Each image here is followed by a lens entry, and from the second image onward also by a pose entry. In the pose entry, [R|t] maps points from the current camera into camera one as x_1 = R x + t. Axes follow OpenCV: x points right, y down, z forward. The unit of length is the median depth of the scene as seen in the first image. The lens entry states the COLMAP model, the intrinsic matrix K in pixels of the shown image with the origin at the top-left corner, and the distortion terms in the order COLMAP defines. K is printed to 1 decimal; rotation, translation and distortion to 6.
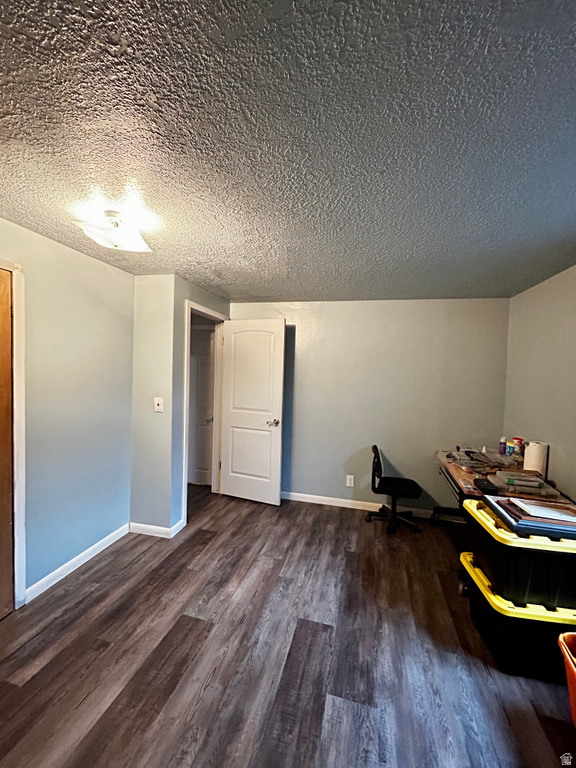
lens RADIAL K [[308.8, 0, 288.3], [0, 308.8, 382.3], [0, 0, 1]] dist [-0.002163, 0.000311]
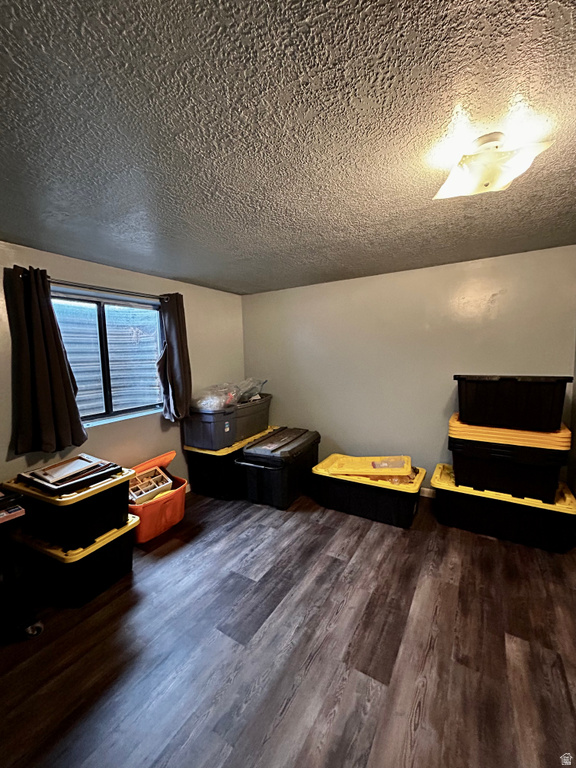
lens RADIAL K [[308.8, 0, 288.3], [0, 308.8, 382.3], [0, 0, 1]] dist [-0.002163, 0.000311]
pose [[-0.955992, -0.034089, 0.291404, -0.347805], [0.006044, 0.990728, 0.135727, -0.085870], [-0.293329, 0.131516, -0.946922, 1.913205]]
